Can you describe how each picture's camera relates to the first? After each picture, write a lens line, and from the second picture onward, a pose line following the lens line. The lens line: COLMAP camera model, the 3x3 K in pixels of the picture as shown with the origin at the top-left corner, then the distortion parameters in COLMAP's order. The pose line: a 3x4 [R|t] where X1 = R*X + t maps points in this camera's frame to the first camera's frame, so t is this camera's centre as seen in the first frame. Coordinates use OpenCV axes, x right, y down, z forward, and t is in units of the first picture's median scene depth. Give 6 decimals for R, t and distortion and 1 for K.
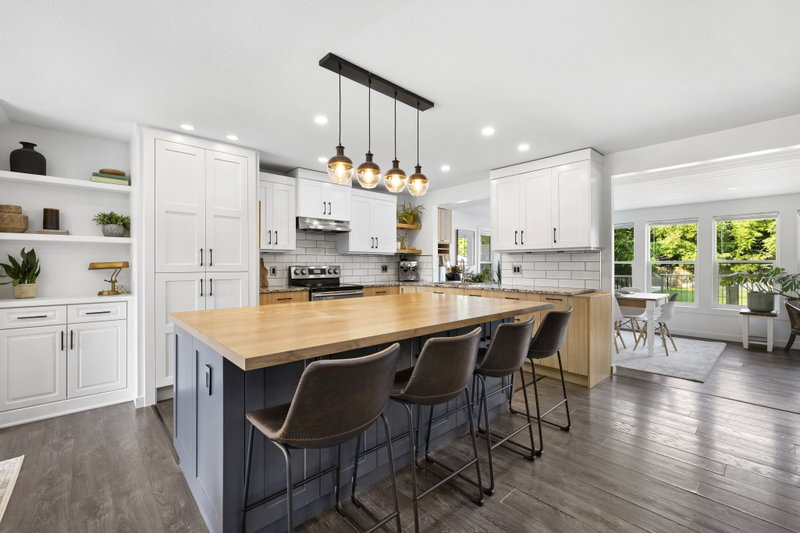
lens RADIAL K [[339.1, 0, 396.6], [0, 339.1, 261.3], [0, 0, 1]] dist [0.000443, 0.000037]
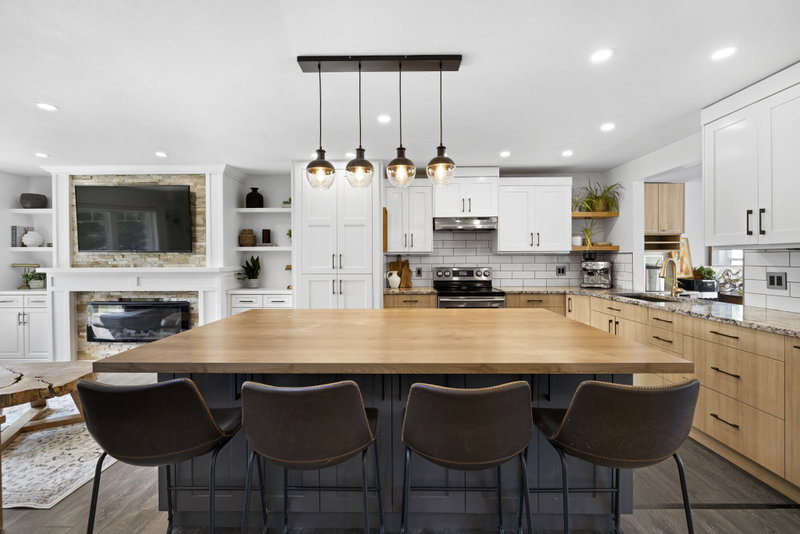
lens RADIAL K [[334.2, 0, 400.5], [0, 334.2, 256.0], [0, 0, 1]] dist [-0.000908, -0.000029]
pose [[0.732677, -0.008235, -0.680526, 0.275568], [0.009647, 0.999952, -0.001714, -0.018800], [0.680508, -0.005309, 0.732722, 0.212575]]
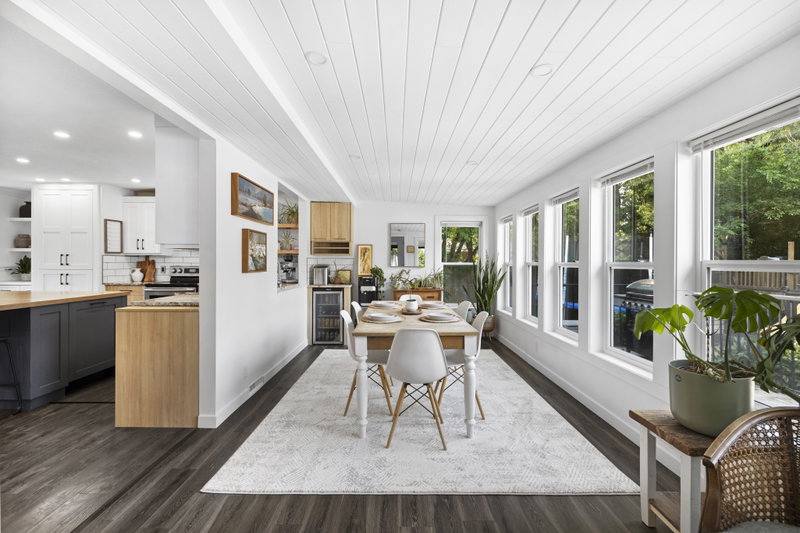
lens RADIAL K [[339.1, 0, 396.6], [0, 339.1, 261.3], [0, 0, 1]] dist [0.000443, 0.000037]
pose [[0.742227, 0.001116, -0.670147, 1.129552], [0.000801, 0.999996, 0.002553, -0.005344], [0.670148, -0.002432, 0.742224, 0.613973]]
